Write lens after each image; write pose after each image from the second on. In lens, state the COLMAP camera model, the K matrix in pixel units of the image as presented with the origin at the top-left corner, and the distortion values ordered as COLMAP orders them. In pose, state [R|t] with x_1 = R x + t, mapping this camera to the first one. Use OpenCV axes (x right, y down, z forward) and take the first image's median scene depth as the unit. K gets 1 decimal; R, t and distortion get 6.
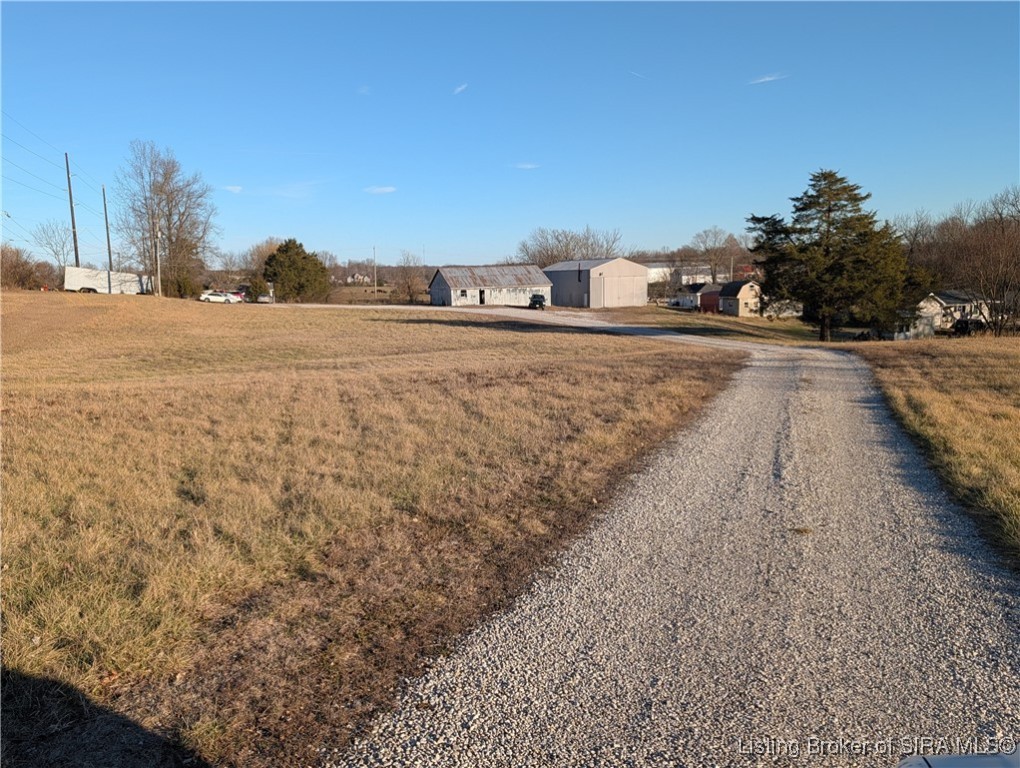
lens RADIAL K [[713.5, 0, 510.0], [0, 713.5, 384.0], [0, 0, 1]] dist [-0.002161, -0.000048]
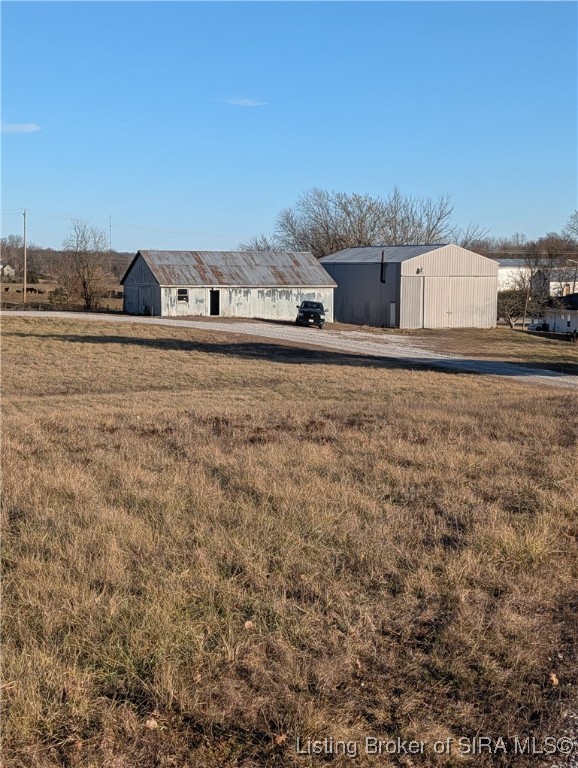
lens RADIAL K [[1121.2, 0, 289.0], [0, 1121.2, 384.0], [0, 0, 1]] dist [0.014776, 0.015532]
pose [[0.997882, 0.025334, 0.059915, -0.034096], [-0.020367, 0.996416, -0.082098, 0.016392], [-0.061780, 0.080703, 0.994822, 0.116953]]
